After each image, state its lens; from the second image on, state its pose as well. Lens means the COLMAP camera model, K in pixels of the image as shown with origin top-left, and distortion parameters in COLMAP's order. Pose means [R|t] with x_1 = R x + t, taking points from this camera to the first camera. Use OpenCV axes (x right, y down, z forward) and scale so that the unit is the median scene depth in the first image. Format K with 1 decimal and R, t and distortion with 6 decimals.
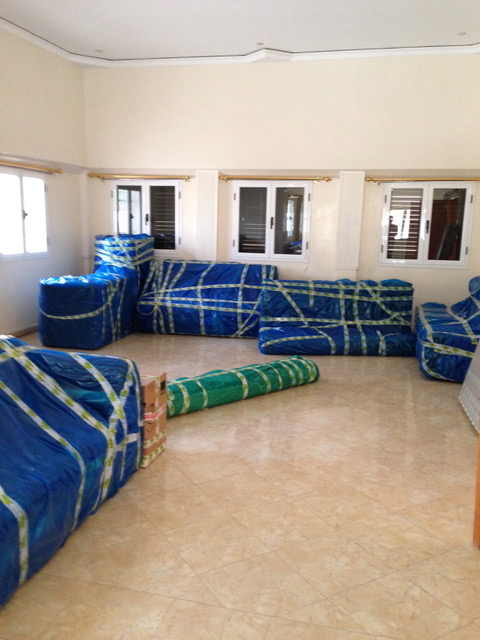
lens RADIAL K [[593.7, 0, 240.0], [0, 593.7, 320.0], [0, 0, 1]] dist [0.143749, -0.228415]
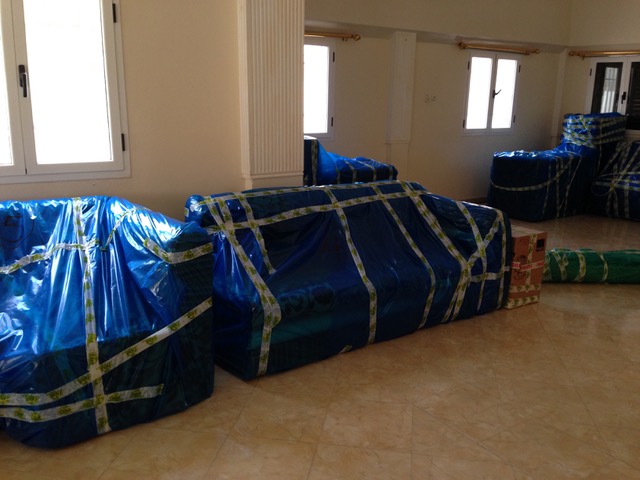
lens RADIAL K [[593.7, 0, 320.0], [0, 593.7, 240.0], [0, 0, 1]] dist [0.143749, -0.228415]
pose [[0.768891, 0.147007, -0.622250, 0.129413], [-0.113897, 0.989135, 0.092946, 0.024623], [0.629153, -0.000593, 0.777281, -0.060450]]
